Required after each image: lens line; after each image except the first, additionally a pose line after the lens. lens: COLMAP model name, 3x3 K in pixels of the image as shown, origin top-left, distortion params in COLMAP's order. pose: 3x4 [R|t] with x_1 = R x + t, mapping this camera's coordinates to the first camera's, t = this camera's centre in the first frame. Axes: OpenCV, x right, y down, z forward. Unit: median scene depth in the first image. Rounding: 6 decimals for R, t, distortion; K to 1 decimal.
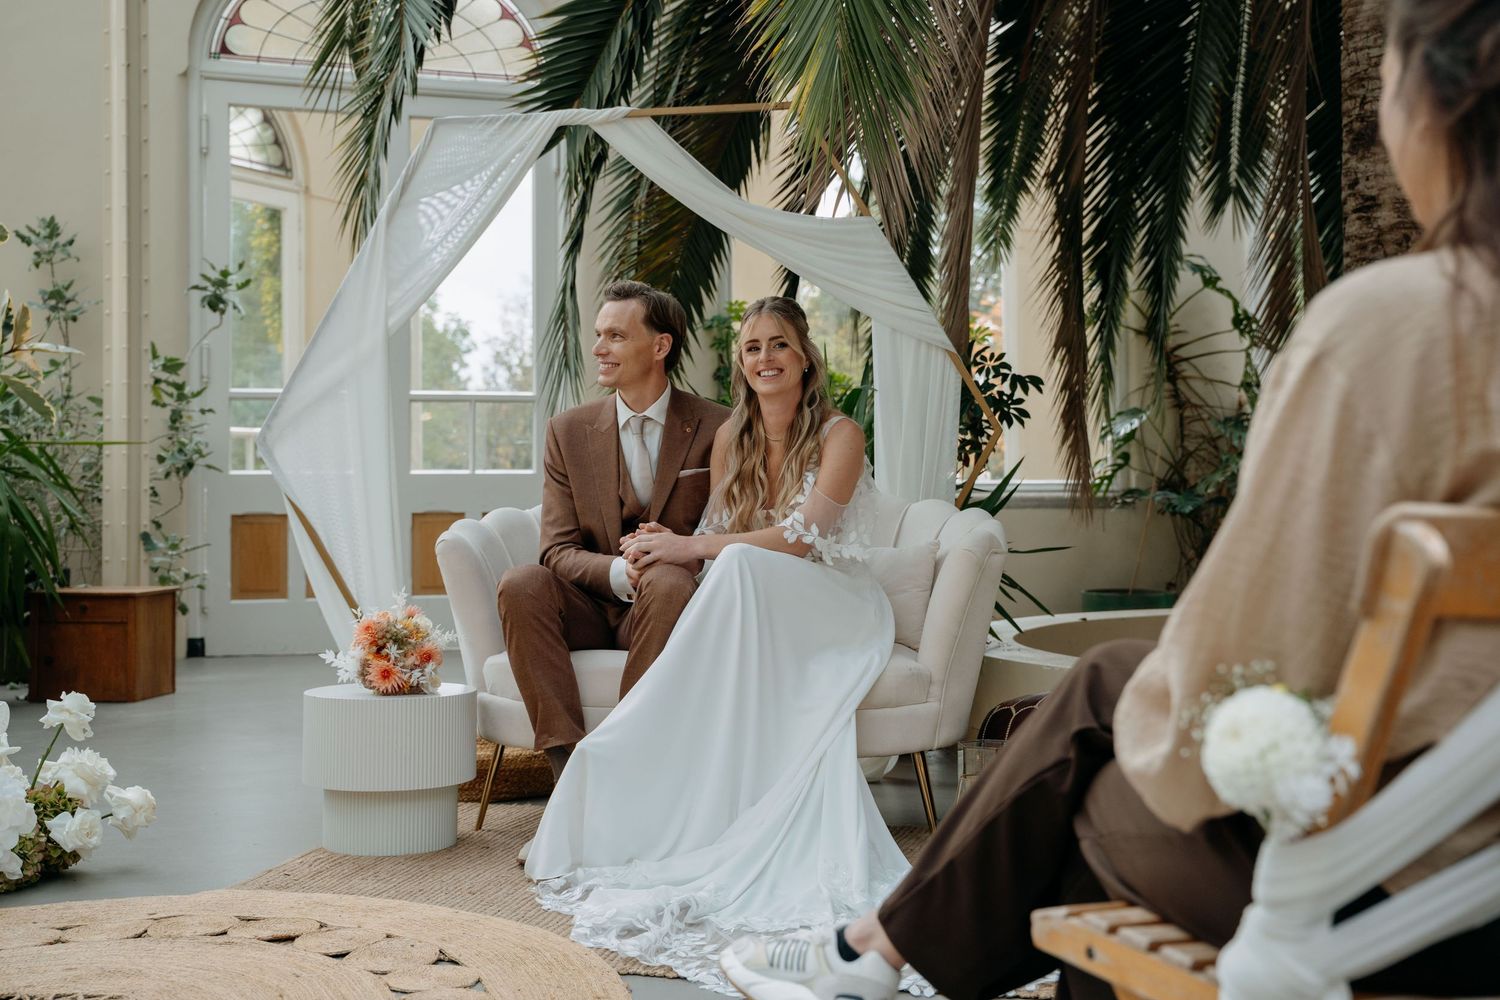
lens RADIAL K [[1717.9, 0, 748.5], [0, 1717.9, 478.4], [0, 0, 1]] dist [0.099957, -0.003785]
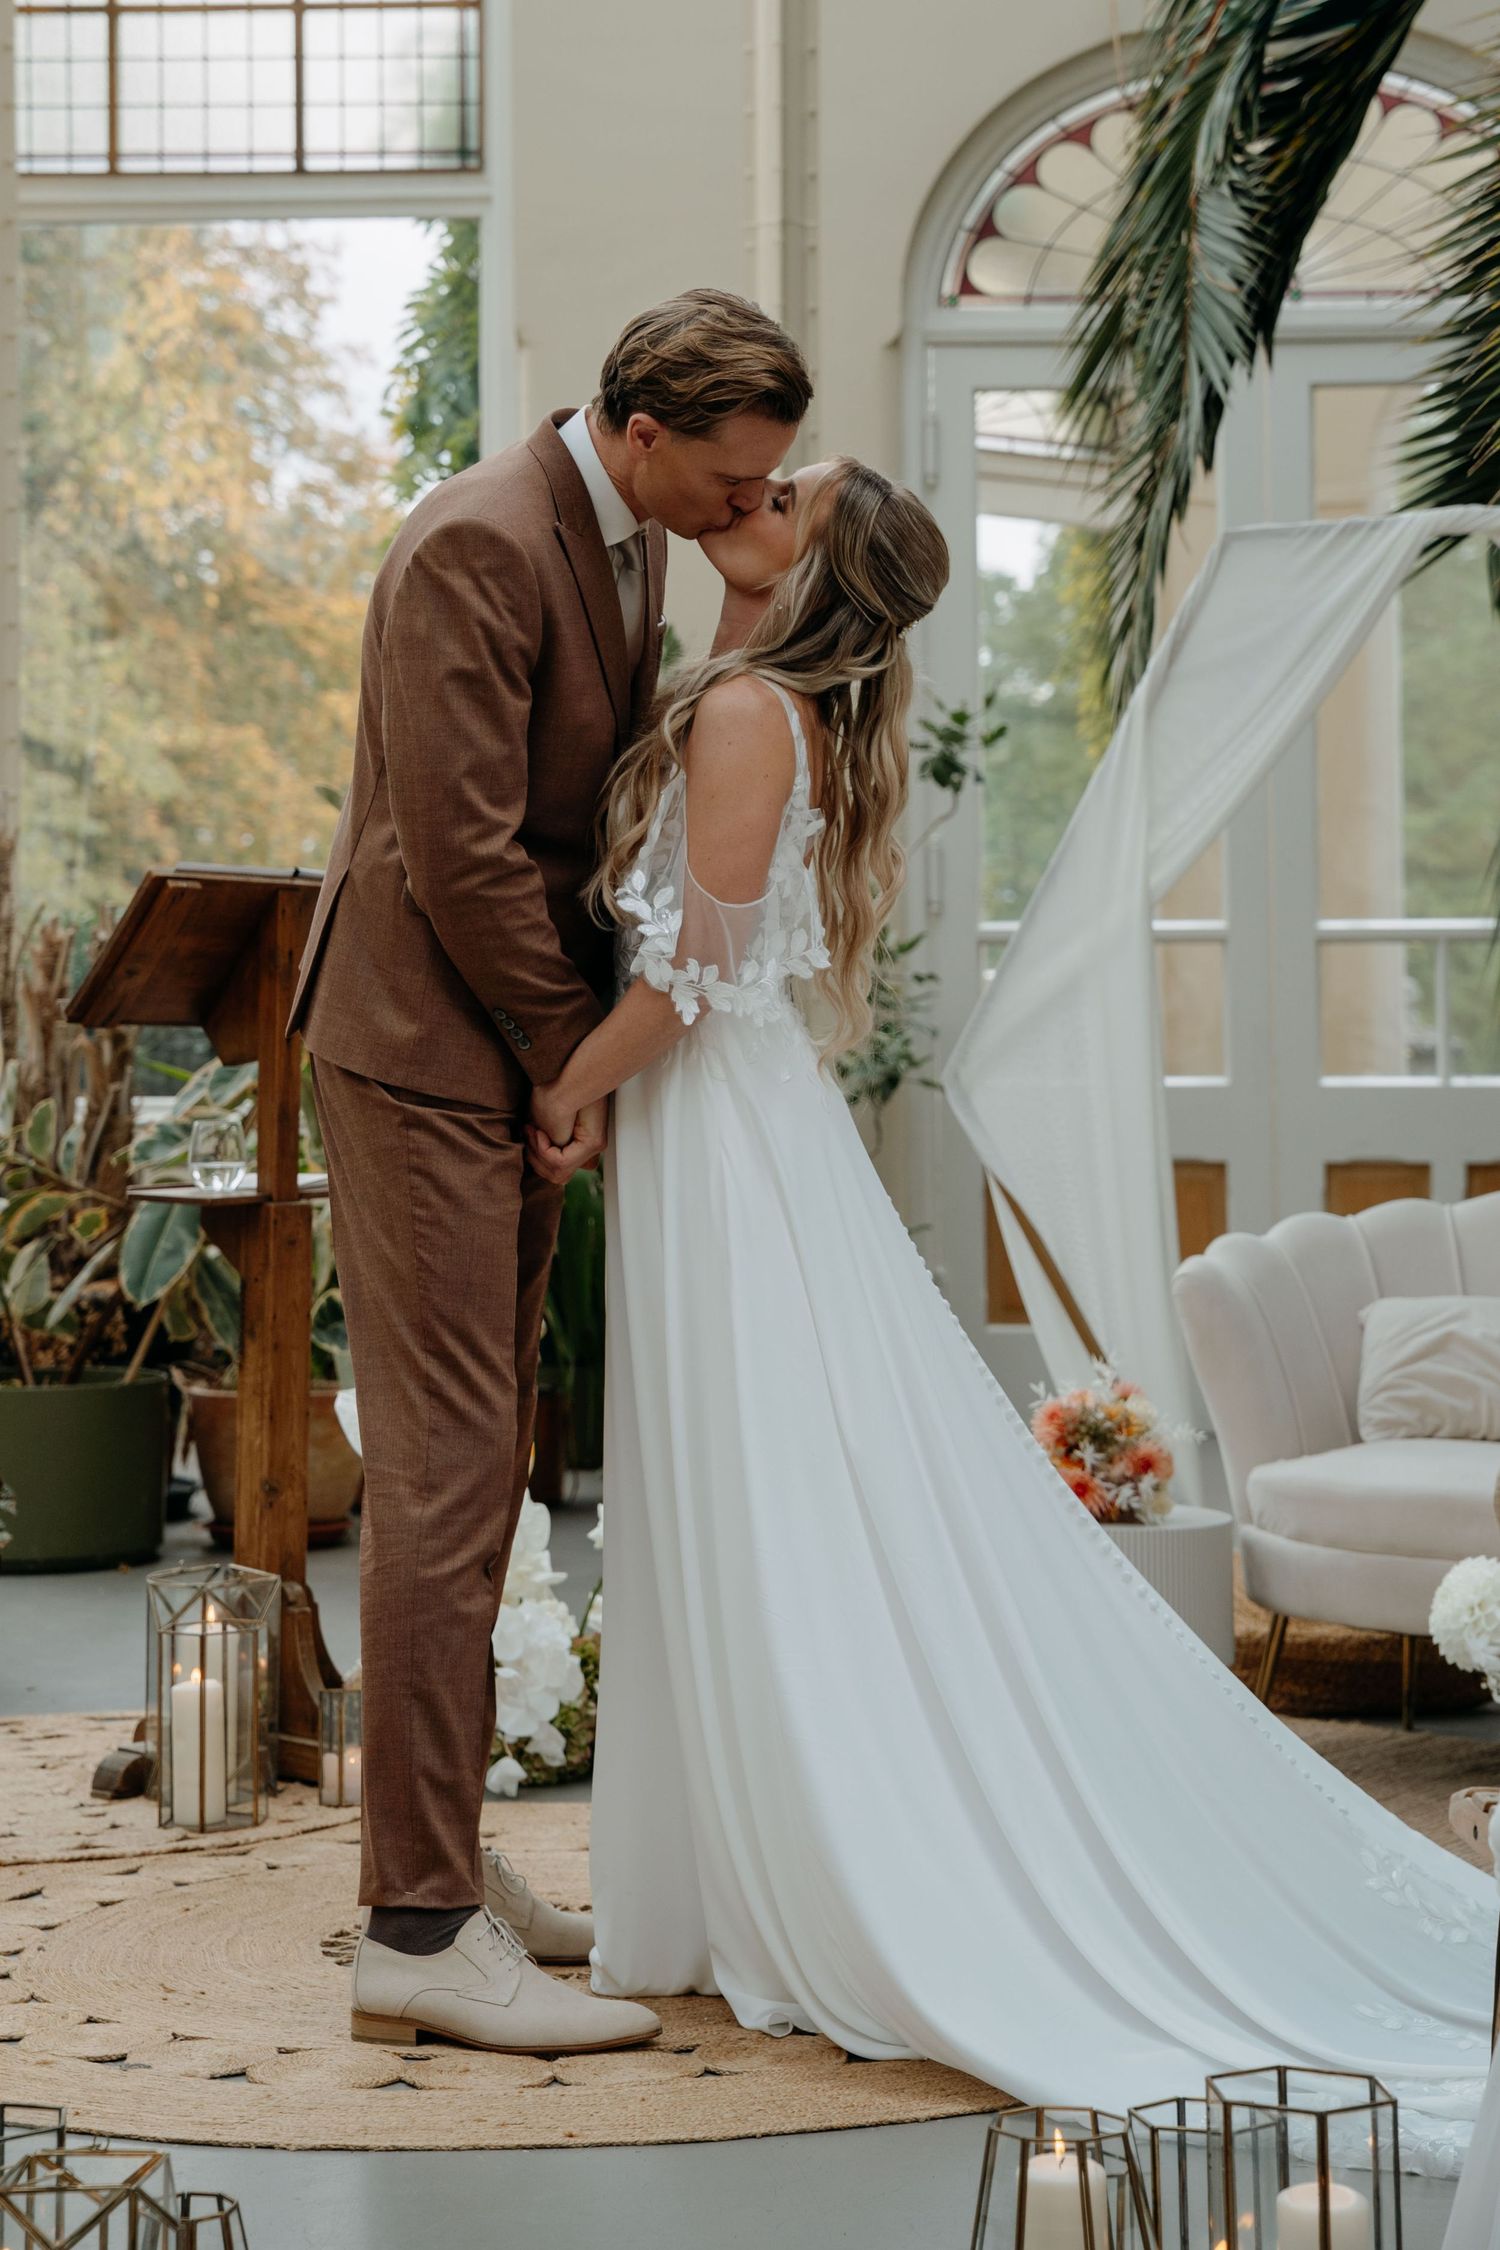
lens RADIAL K [[3422.4, 0, 750.0], [0, 3422.4, 1125.0], [0, 0, 1]] dist [0.219890, 0.028691]
pose [[0.936948, -0.000011, -0.349468, 0.068595], [0.003108, 0.999961, 0.008300, -0.018253], [0.349454, -0.008863, 0.936912, -0.128995]]
